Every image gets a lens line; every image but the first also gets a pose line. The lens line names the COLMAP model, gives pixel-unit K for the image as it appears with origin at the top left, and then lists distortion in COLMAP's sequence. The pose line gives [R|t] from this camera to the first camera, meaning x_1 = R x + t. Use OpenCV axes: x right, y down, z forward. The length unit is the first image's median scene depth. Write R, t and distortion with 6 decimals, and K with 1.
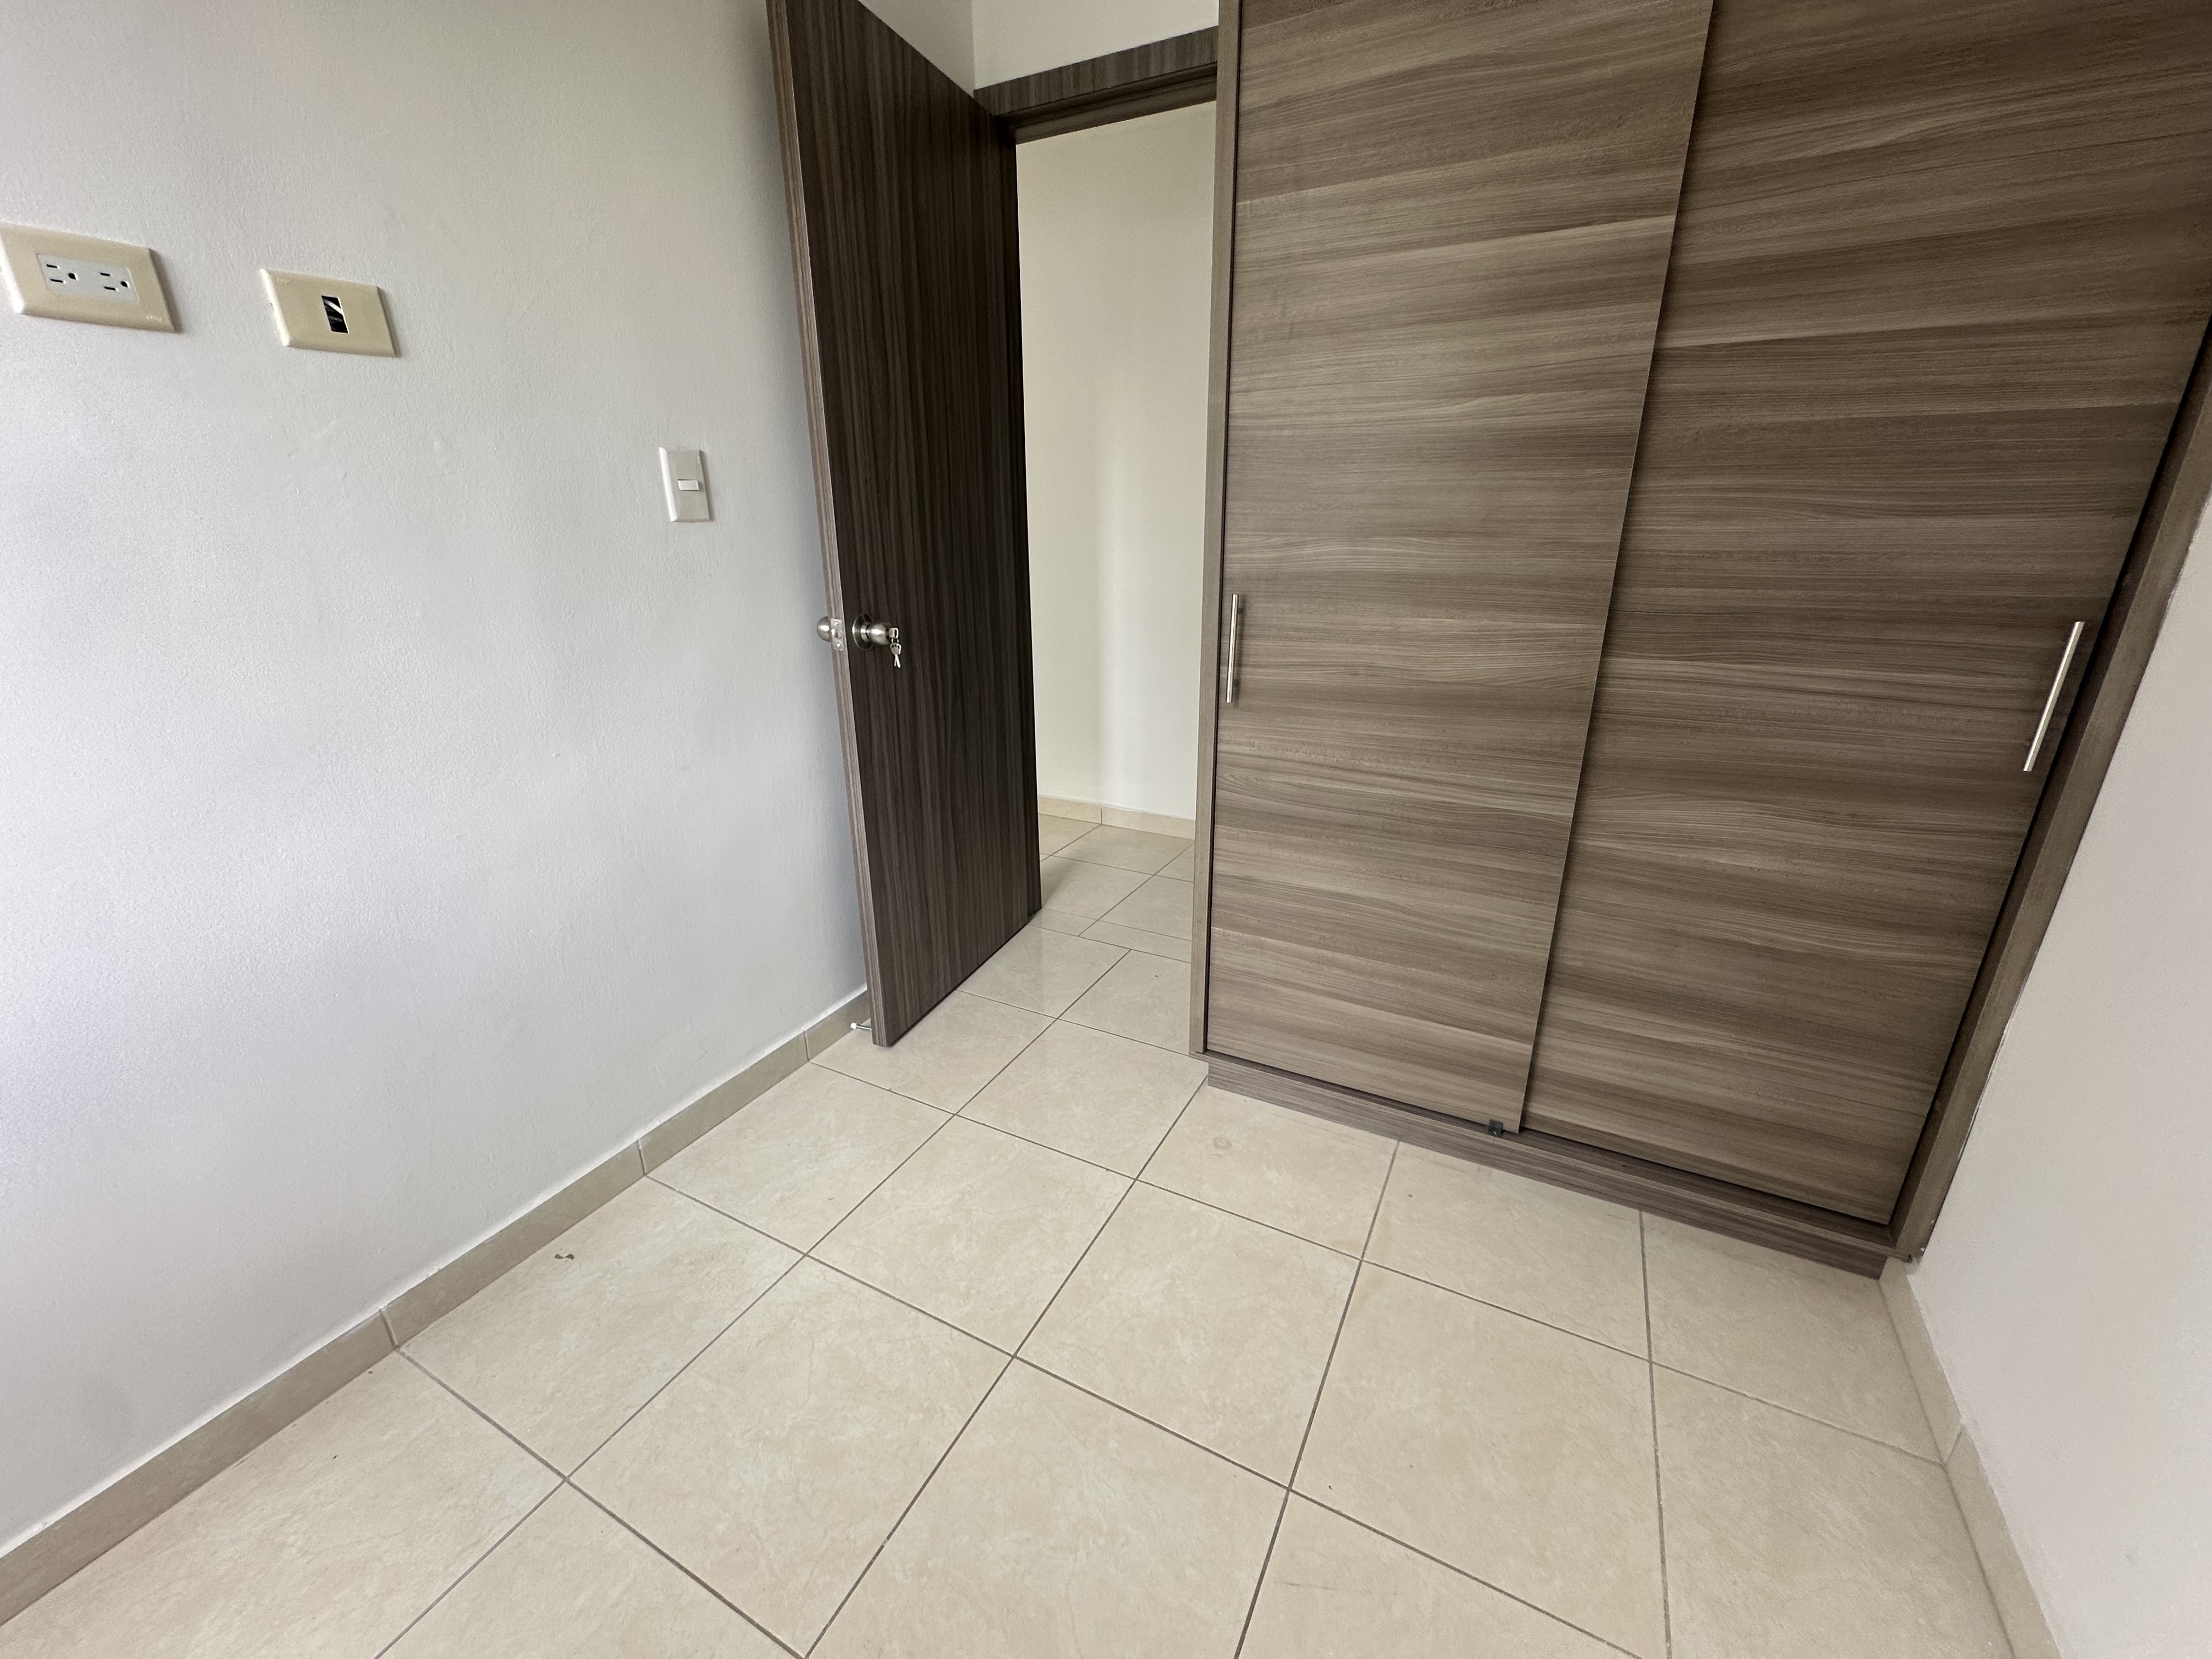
lens RADIAL K [[889.9, 0, 1093.6], [0, 889.9, 820.9], [0, 0, 1]] dist [-0.002511, 0.000419]
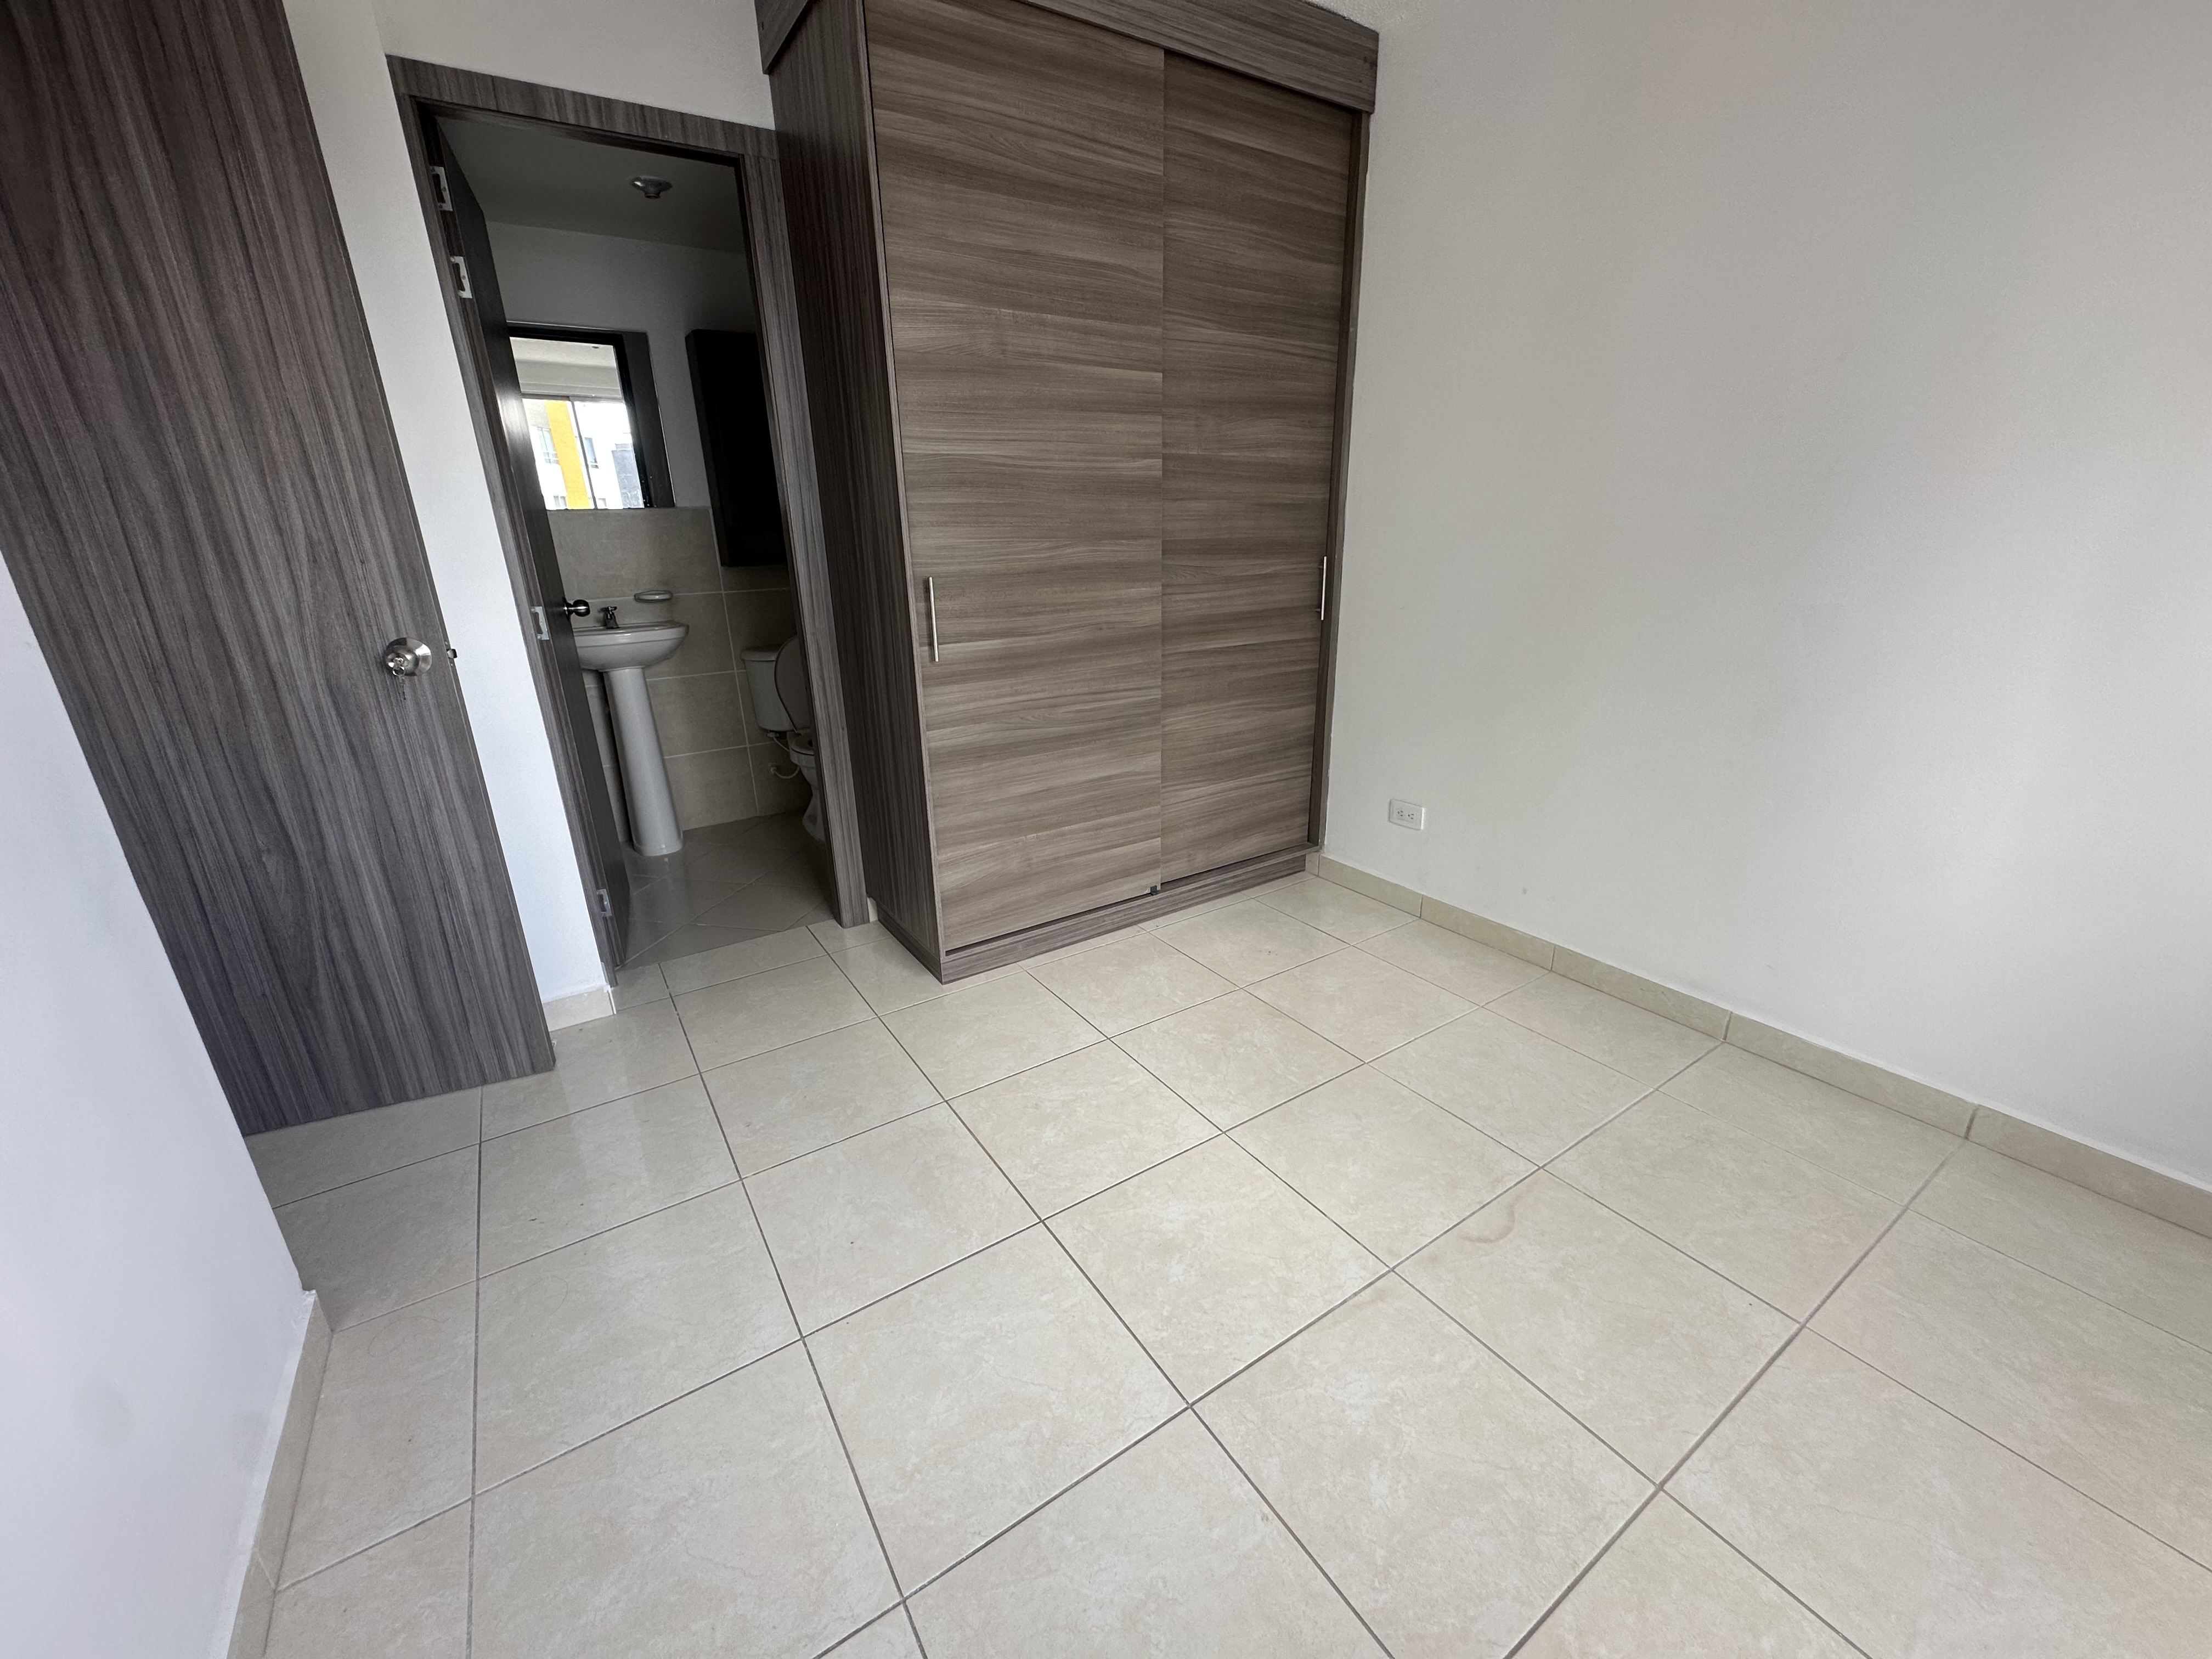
lens RADIAL K [[889.9, 0, 1115.6], [0, 889.9, 824.9], [0, 0, 1]] dist [-0.002511, 0.000419]
pose [[0.463865, -0.283465, 0.839331, -1.152640], [0.296436, 0.942478, 0.154472, -0.079379], [-0.834838, 0.177154, 0.521212, 0.244577]]
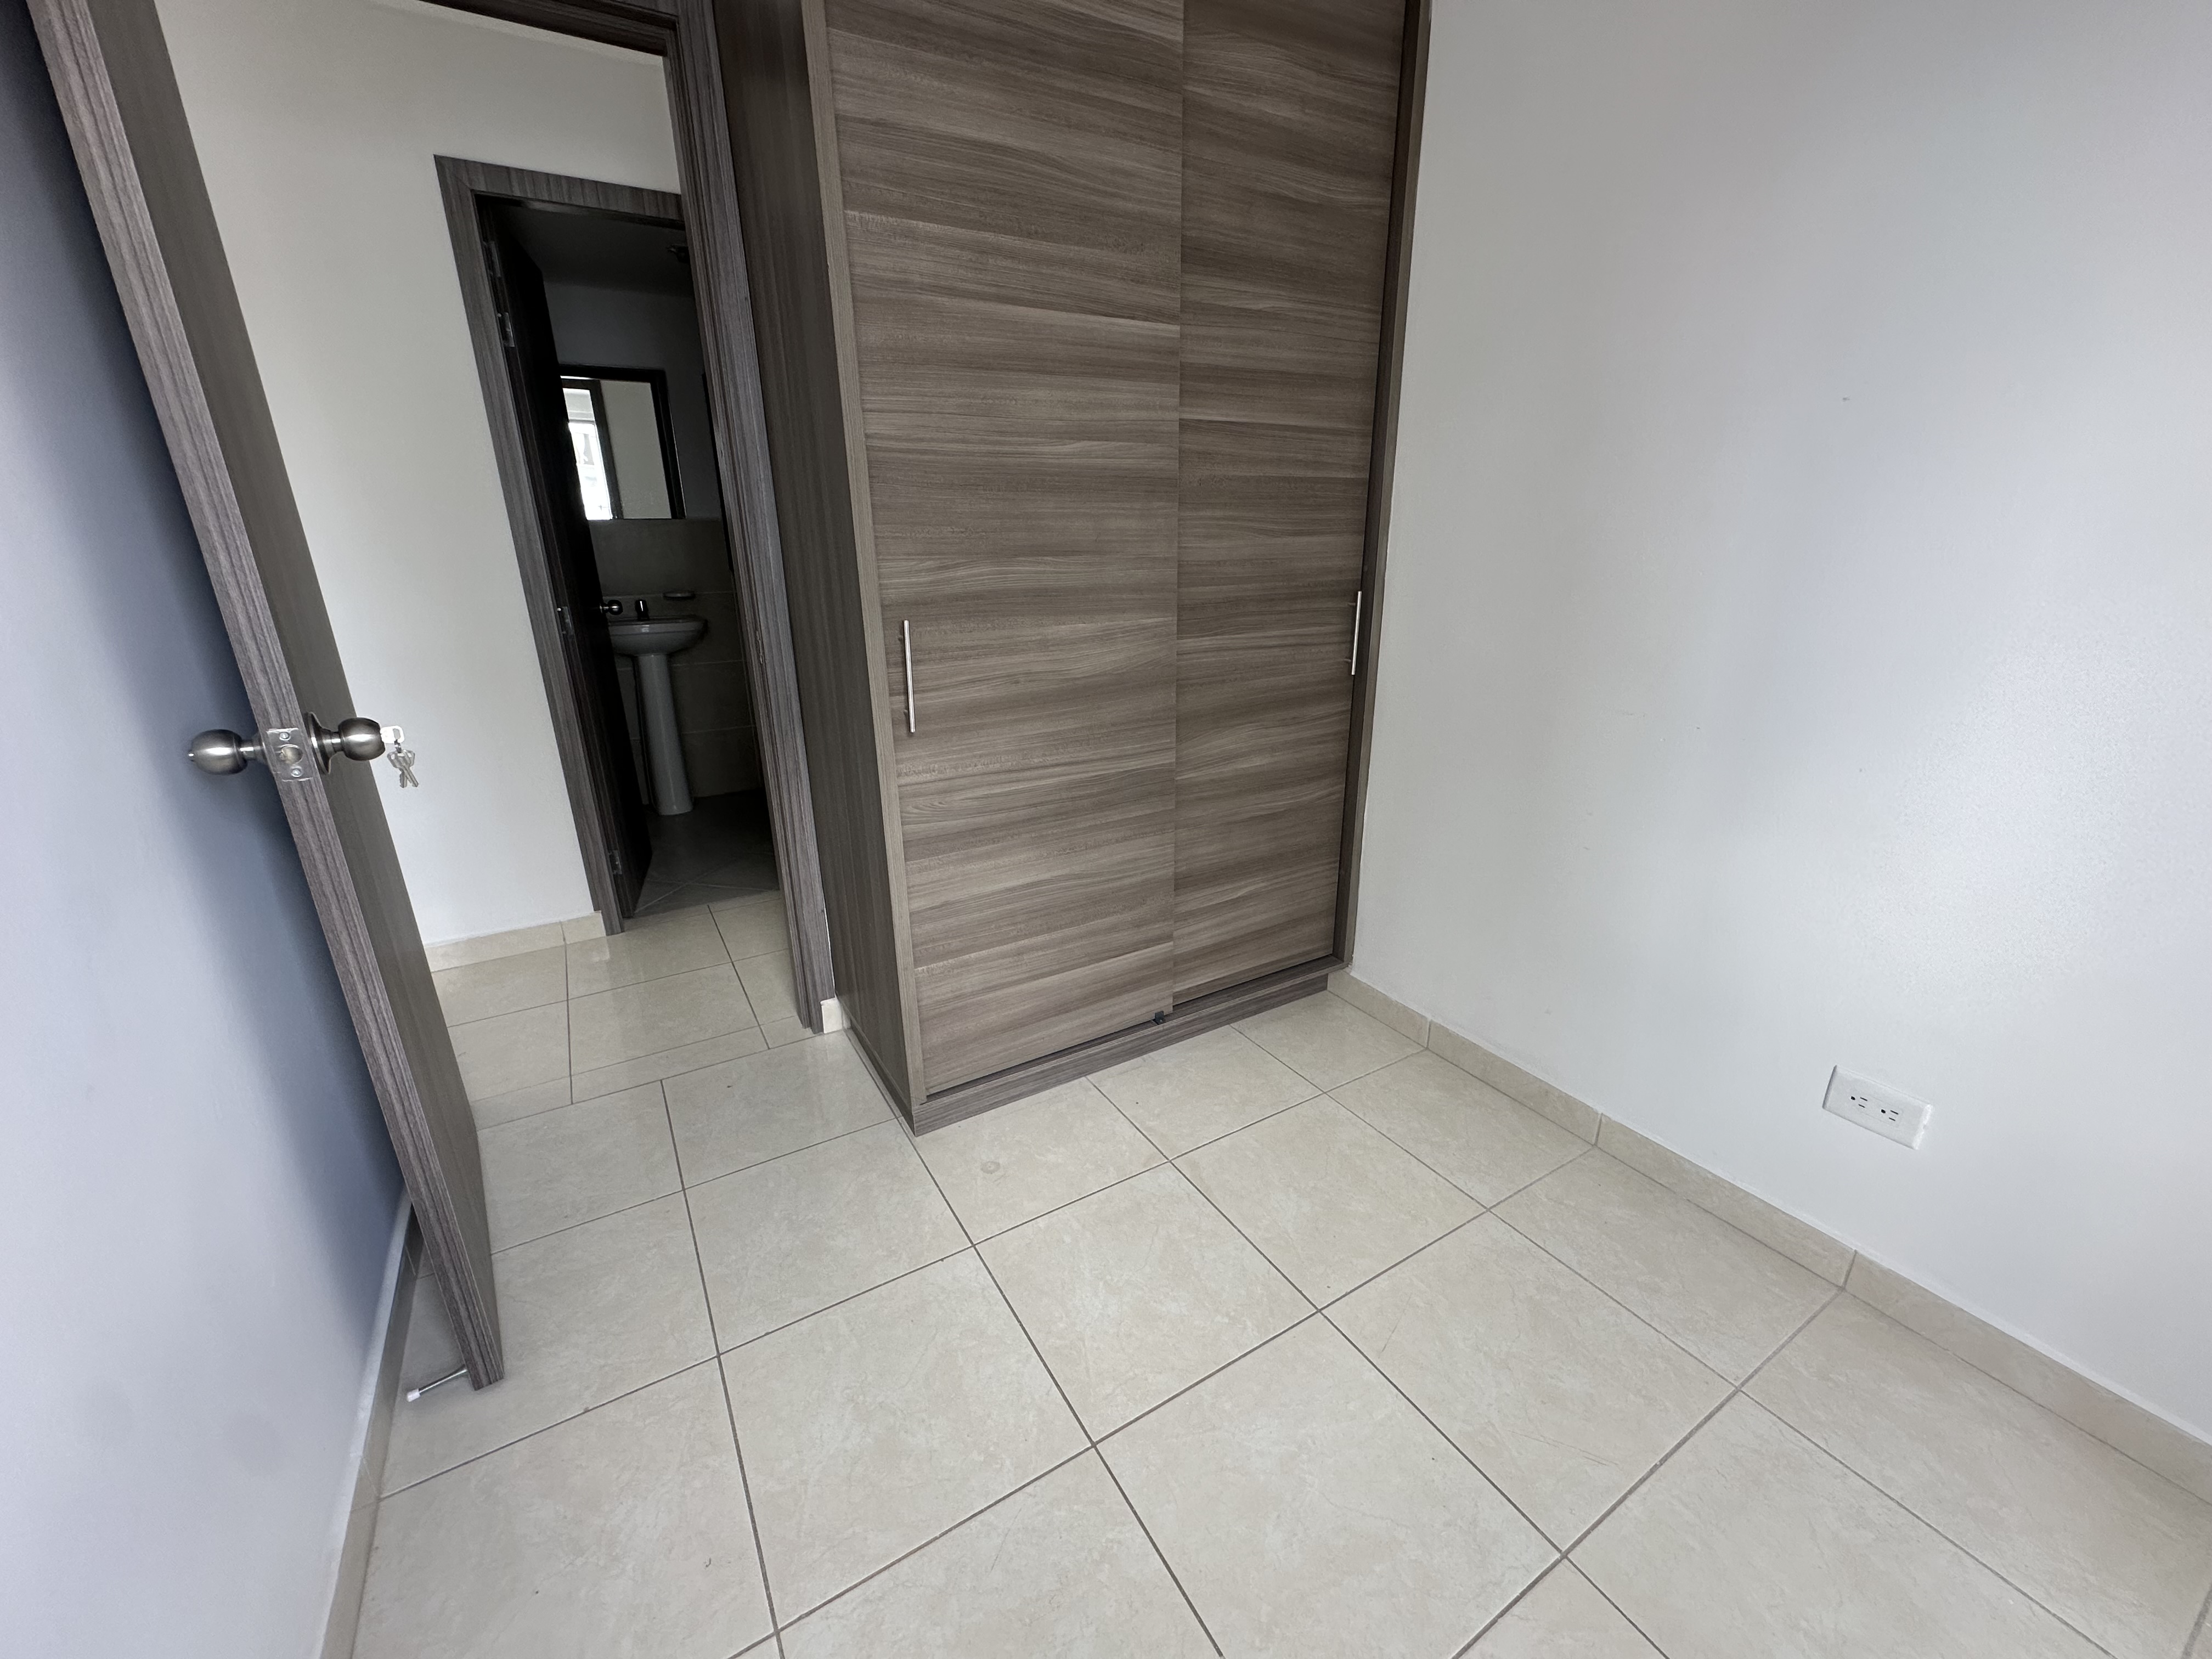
lens RADIAL K [[889.9, 0, 1120.5], [0, 889.9, 820.2], [0, 0, 1]] dist [-0.002511, 0.000419]
pose [[0.512913, -0.266671, 0.815970, -0.609307], [0.283385, 0.949839, 0.132287, -0.119062], [-0.810317, 0.163382, 0.562755, 0.327664]]
